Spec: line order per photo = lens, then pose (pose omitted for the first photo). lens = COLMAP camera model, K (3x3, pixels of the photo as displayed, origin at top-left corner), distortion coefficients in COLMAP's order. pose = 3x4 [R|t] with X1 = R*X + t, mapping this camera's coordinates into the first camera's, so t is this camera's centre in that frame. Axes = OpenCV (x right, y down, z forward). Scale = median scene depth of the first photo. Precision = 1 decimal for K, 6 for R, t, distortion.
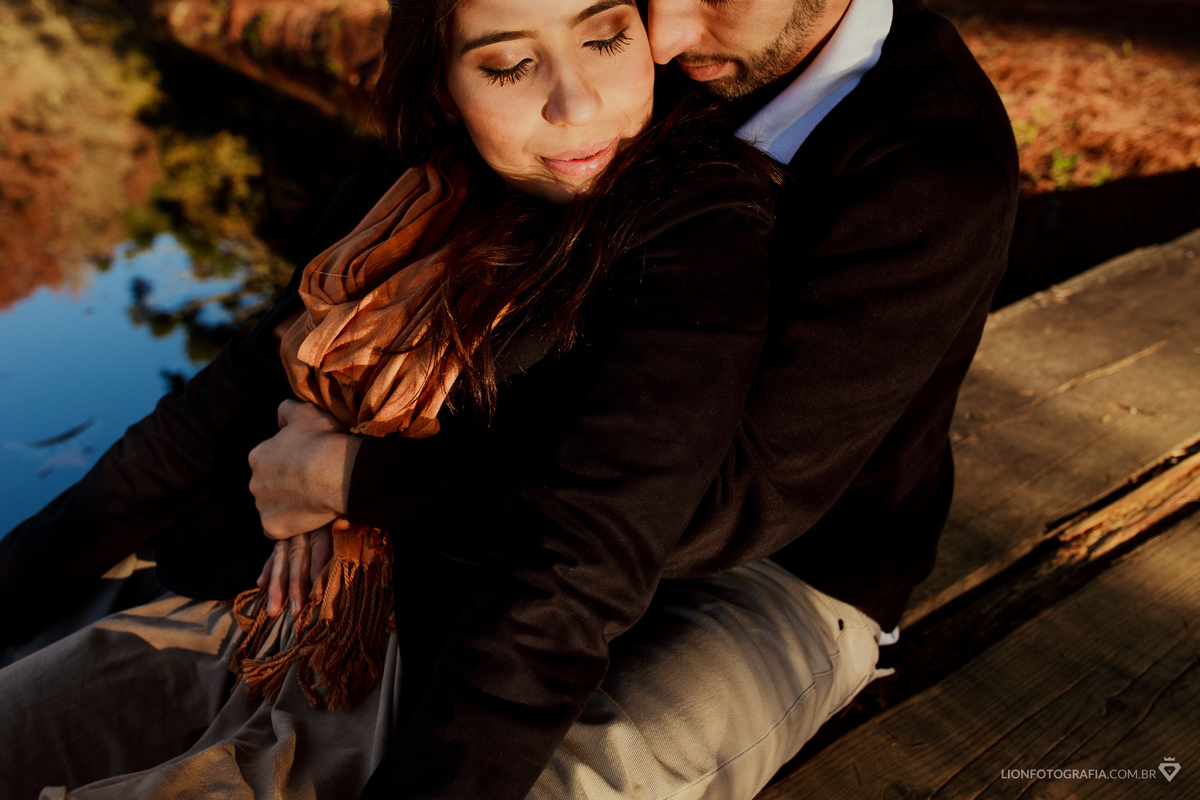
lens RADIAL K [[1137.5, 0, 599.5], [0, 1137.5, 392.7], [0, 0, 1]] dist [-0.057511, 0.102872]
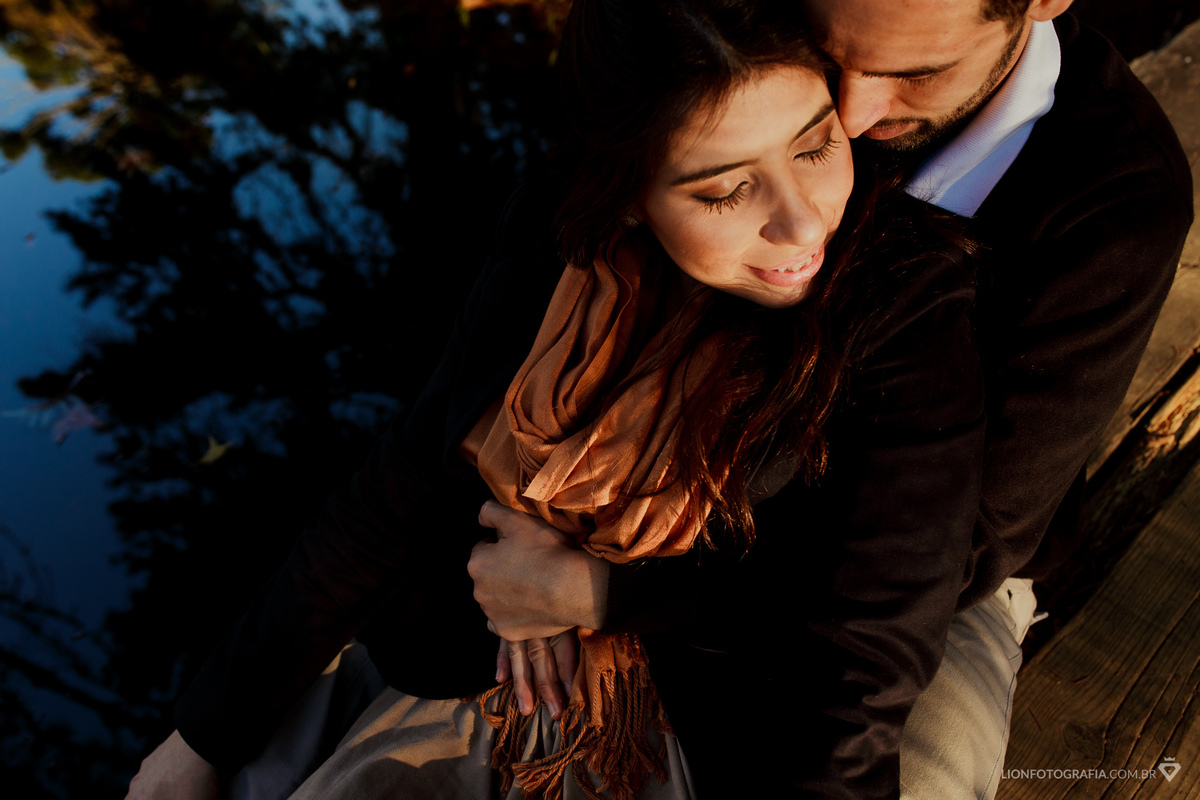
lens RADIAL K [[1137.5, 0, 599.5], [0, 1137.5, 392.7], [0, 0, 1]] dist [-0.057511, 0.102872]
pose [[0.985837, -0.156813, 0.059453, -0.210448], [0.140925, 0.966791, 0.213204, -0.271098], [-0.090911, -0.201806, 0.975197, 0.028086]]
